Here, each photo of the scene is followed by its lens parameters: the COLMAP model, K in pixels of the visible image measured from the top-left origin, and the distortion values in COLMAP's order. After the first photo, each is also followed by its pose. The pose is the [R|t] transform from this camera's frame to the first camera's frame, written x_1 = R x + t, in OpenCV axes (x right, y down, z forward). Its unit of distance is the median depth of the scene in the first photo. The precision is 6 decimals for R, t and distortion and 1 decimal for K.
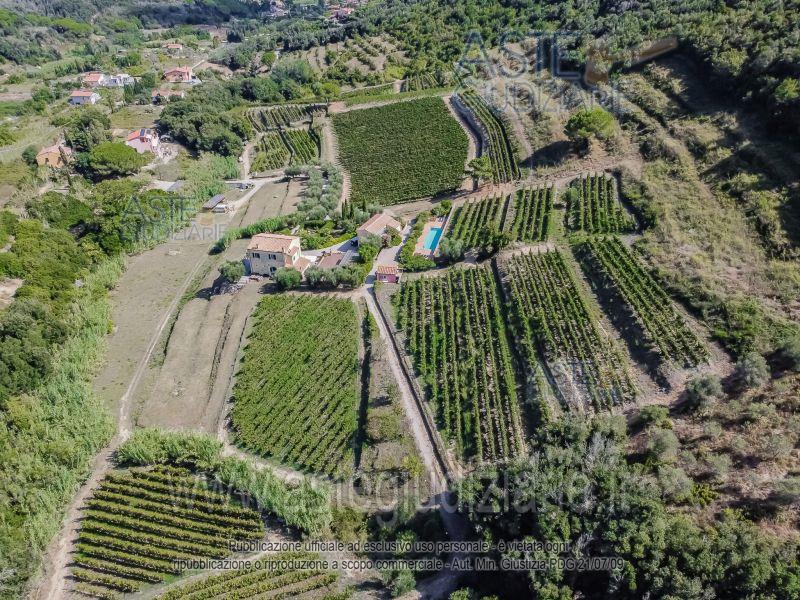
lens RADIAL K [[601.4, 0, 398.5], [0, 601.4, 292.6], [0, 0, 1]] dist [0.005293, -0.005381]
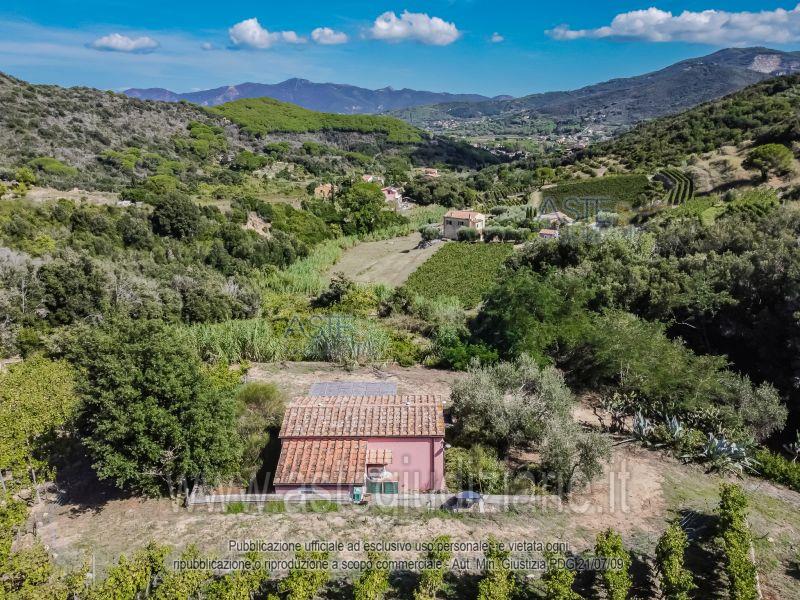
lens RADIAL K [[601.4, 0, 398.5], [0, 601.4, 292.6], [0, 0, 1]] dist [0.005293, -0.005381]
pose [[0.921436, 0.115372, -0.371004, 0.125936], [-0.209459, 0.951756, -0.224249, 0.314555], [0.327233, 0.284342, 0.901148, -0.118962]]
